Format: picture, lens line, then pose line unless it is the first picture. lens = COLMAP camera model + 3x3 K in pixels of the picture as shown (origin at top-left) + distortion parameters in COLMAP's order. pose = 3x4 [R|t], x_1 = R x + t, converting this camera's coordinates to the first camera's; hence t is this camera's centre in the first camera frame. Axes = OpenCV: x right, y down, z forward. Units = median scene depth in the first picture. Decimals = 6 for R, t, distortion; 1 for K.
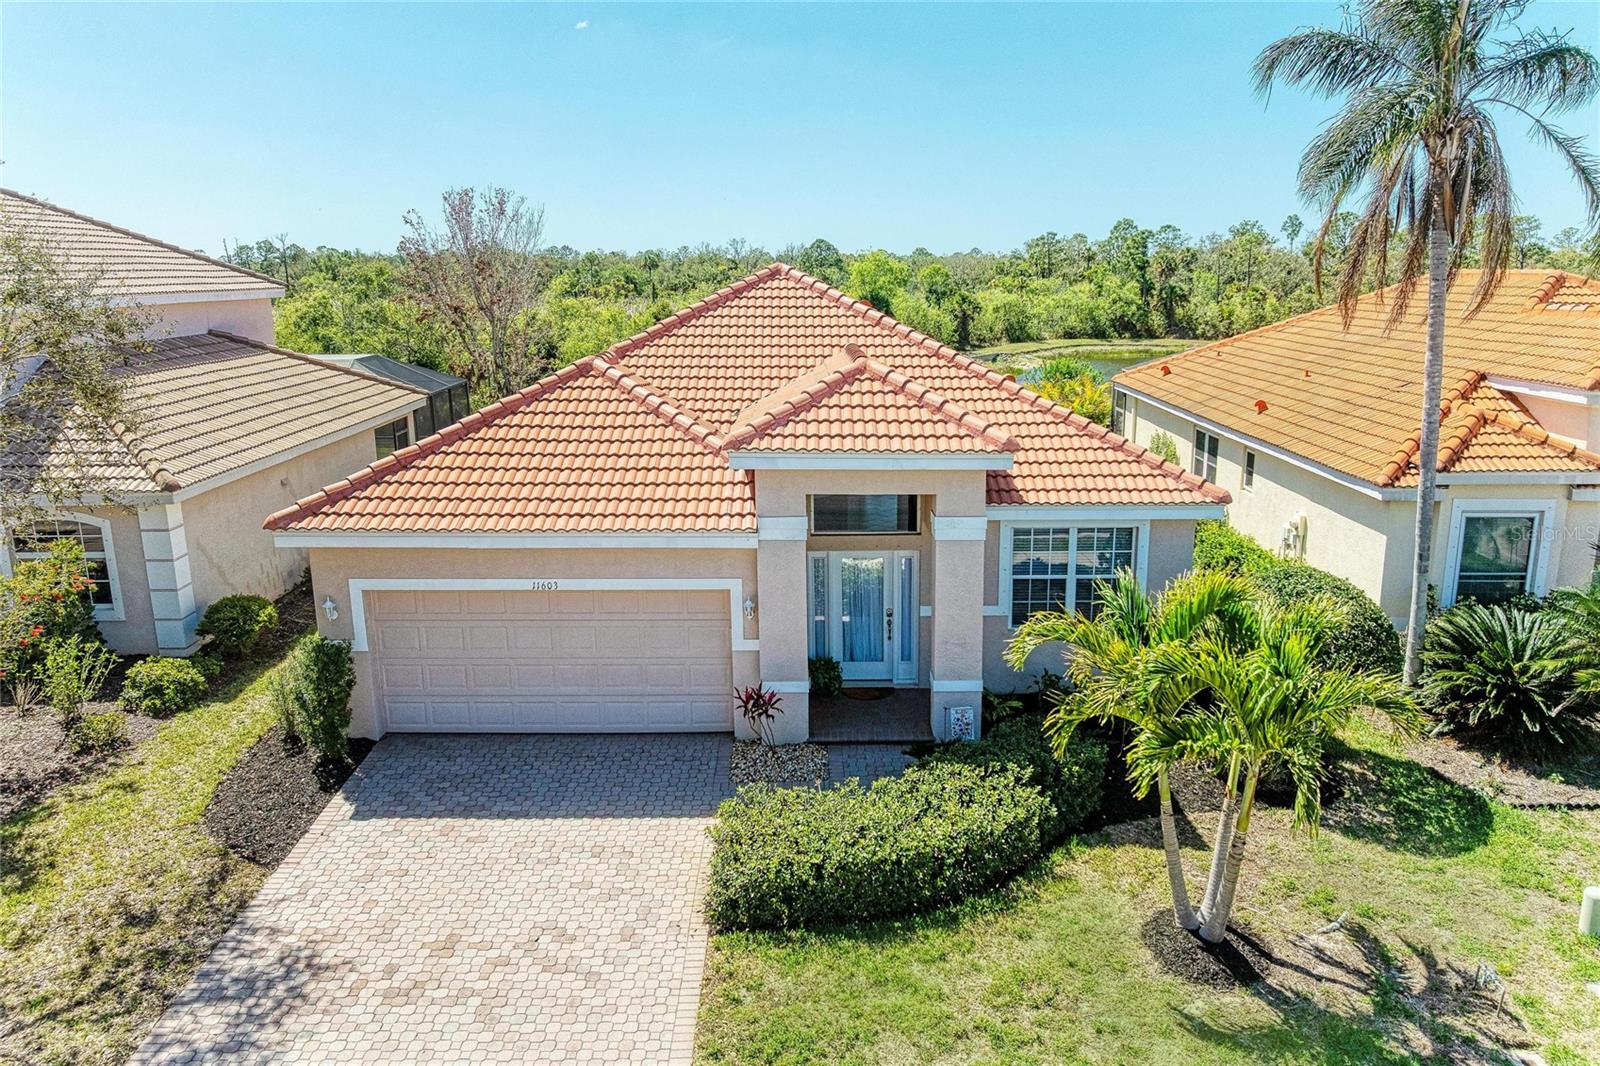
lens RADIAL K [[1128.2, 0, 830.3], [0, 1128.2, 533.8], [0, 0, 1]] dist [-0.021807, -0.002867]
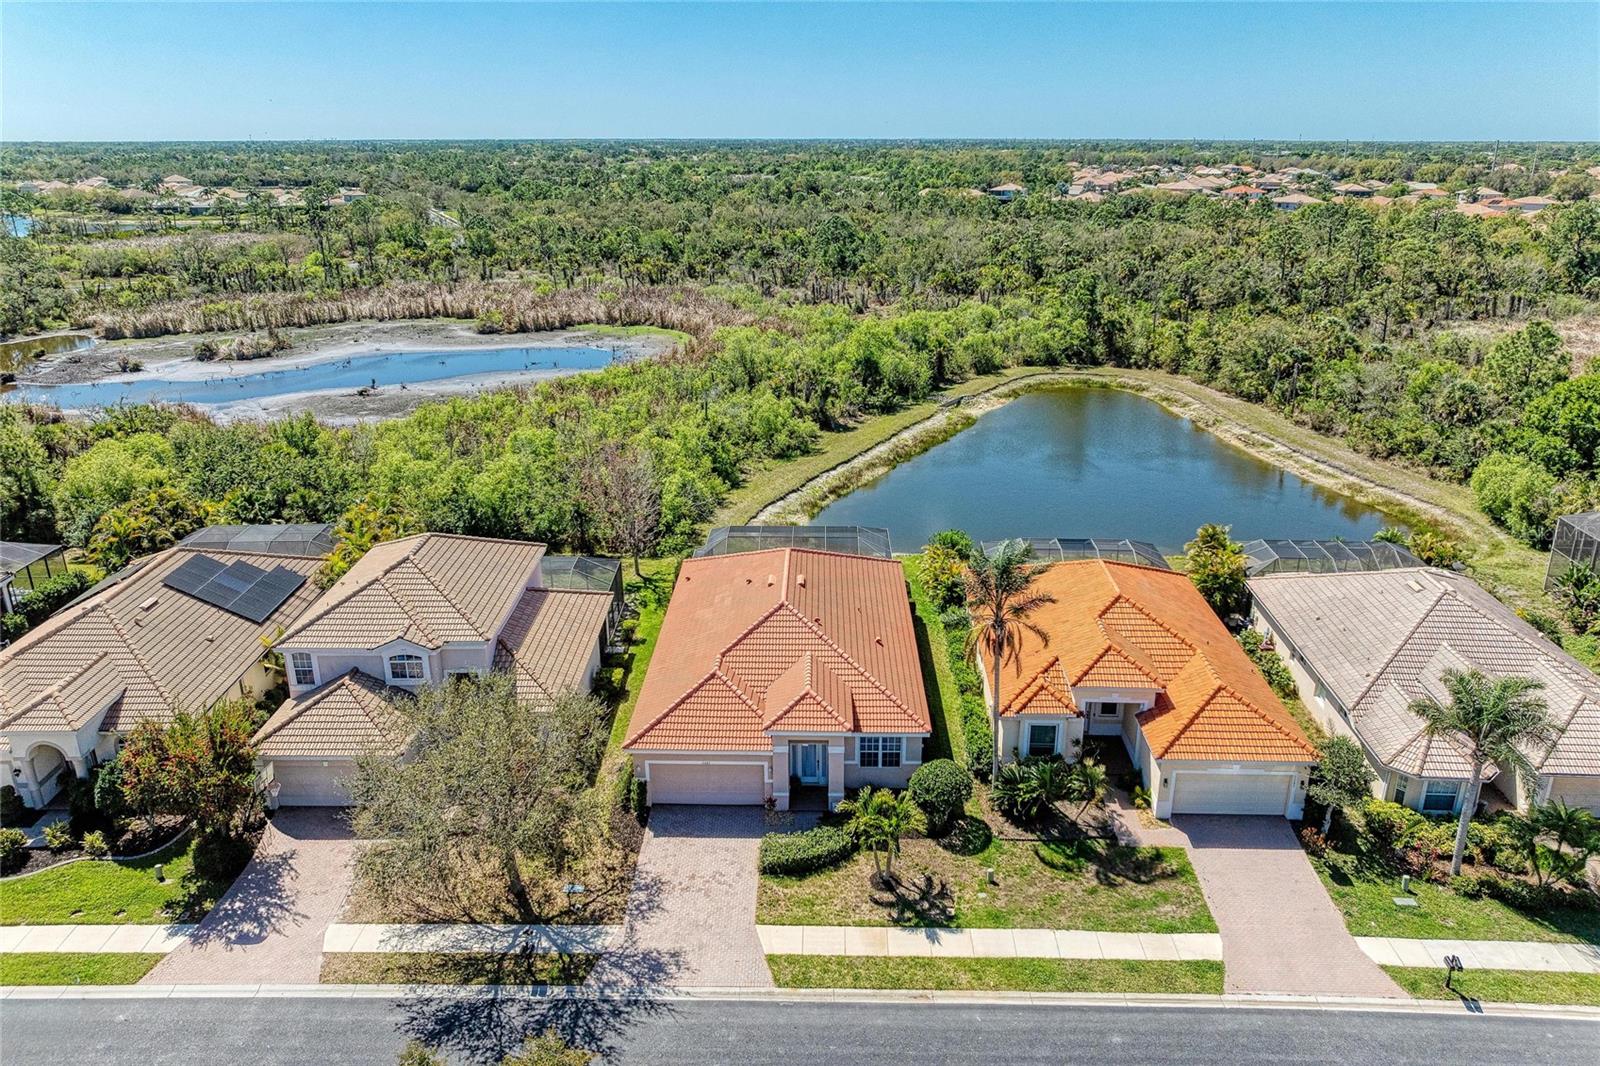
lens RADIAL K [[1132.4, 0, 818.4], [0, 1132.4, 520.2], [0, 0, 1]] dist [-0.020366, -0.003976]
pose [[0.999508, 0.011833, -0.029047, 0.168862], [-0.008965, 0.995251, 0.096932, -1.075032], [0.030056, -0.096624, 0.994867, -2.383839]]
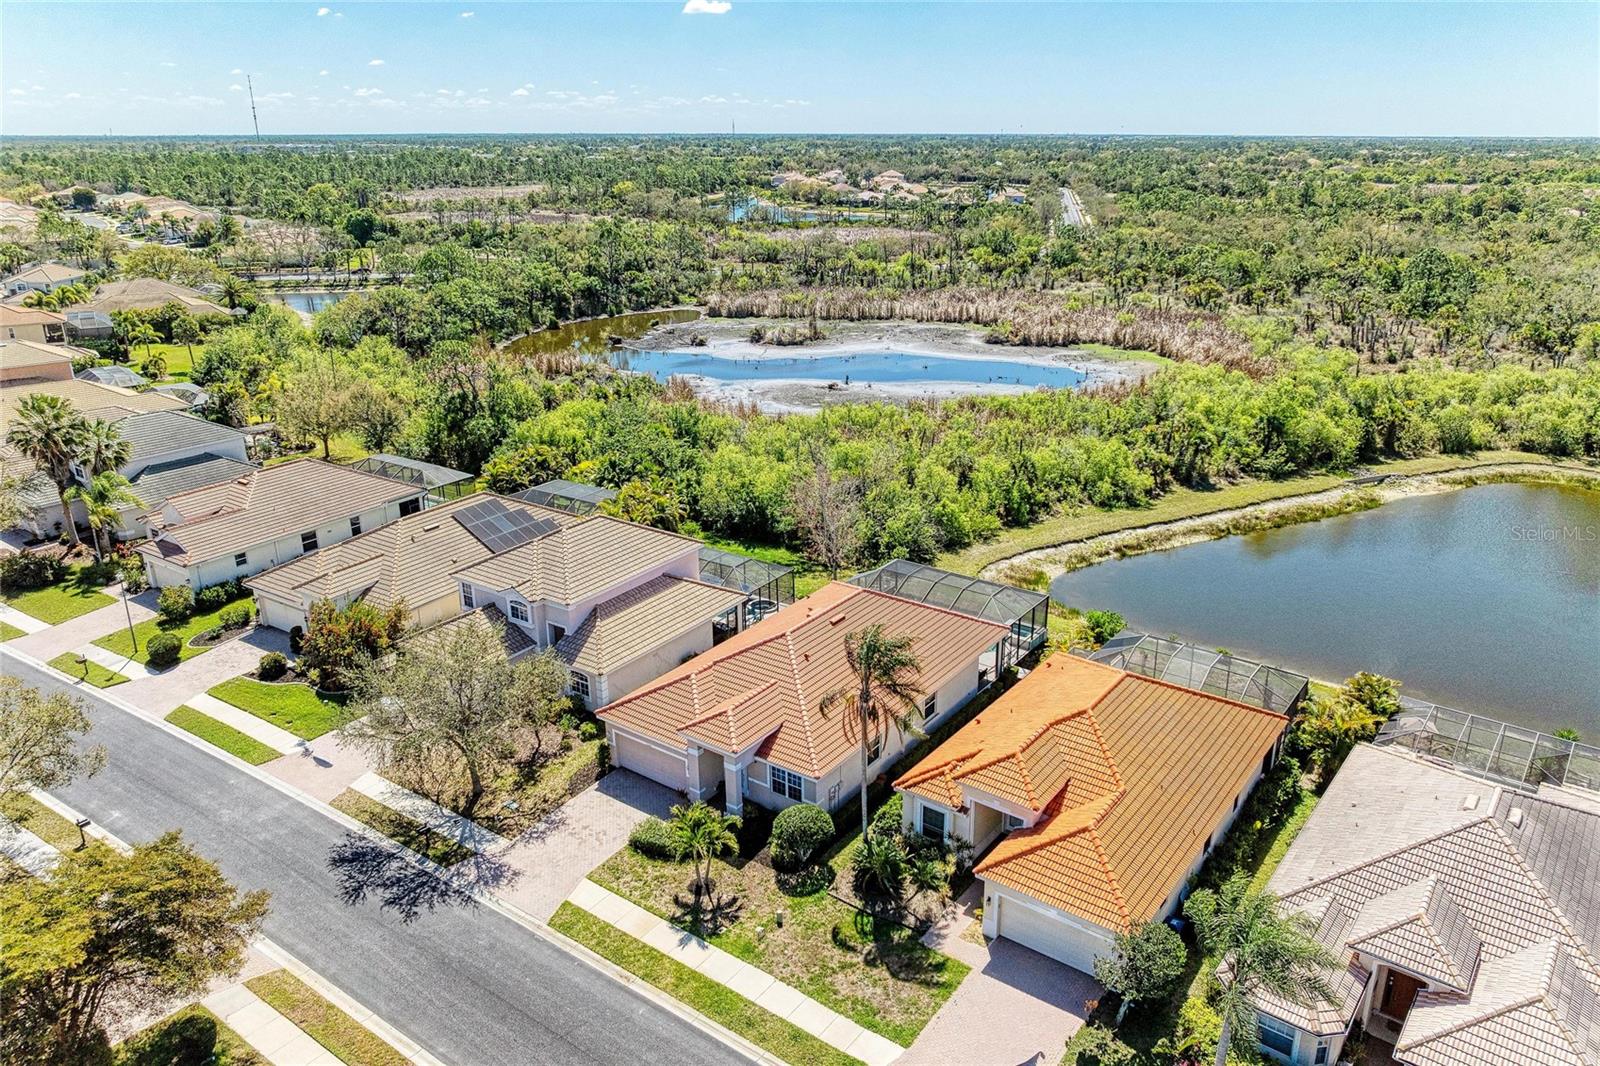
lens RADIAL K [[1132.4, 0, 818.4], [0, 1132.4, 520.2], [0, 0, 1]] dist [-0.020366, -0.003976]
pose [[0.804003, 0.194243, -0.562004, 2.496953], [-0.136384, 0.980184, 0.143665, -1.499862], [0.578773, -0.038858, 0.814562, -1.981093]]
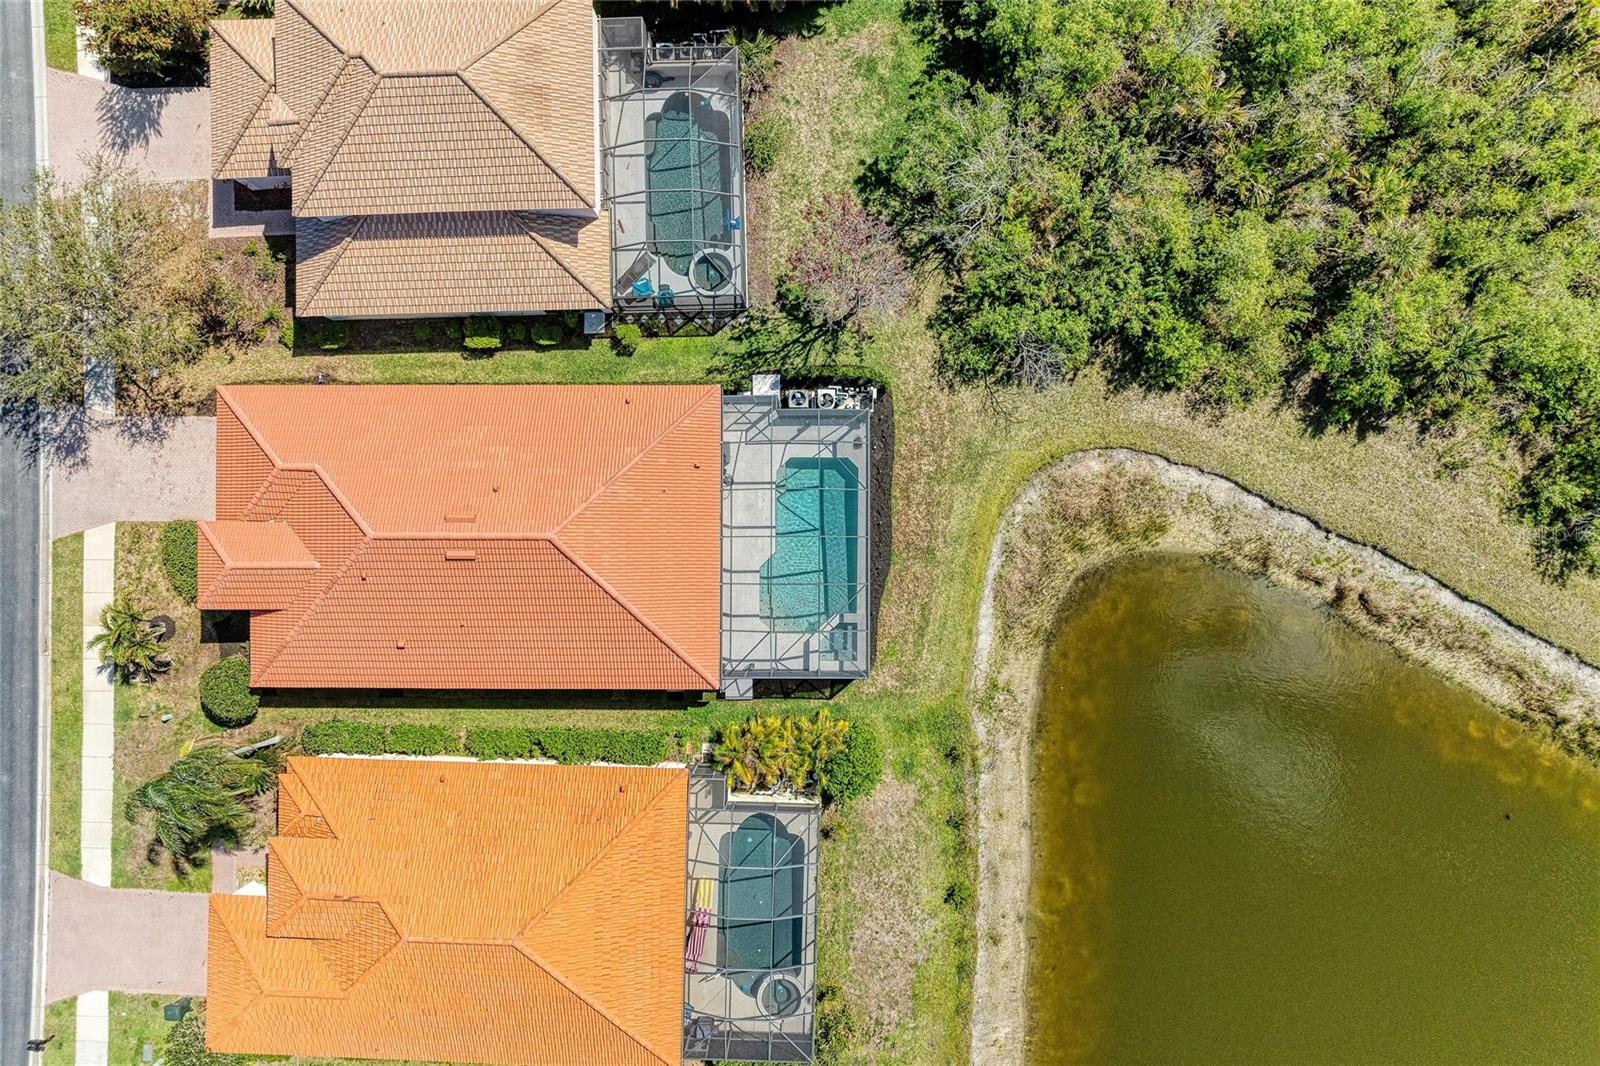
lens RADIAL K [[1132.4, 0, 818.4], [0, 1132.4, 520.2], [0, 0, 1]] dist [-0.020366, -0.003976]
pose [[-0.028043, 0.999597, -0.004504, -0.143819], [-0.219040, -0.001749, 0.975714, -4.056079], [0.975313, 0.028349, 0.219000, 2.219242]]
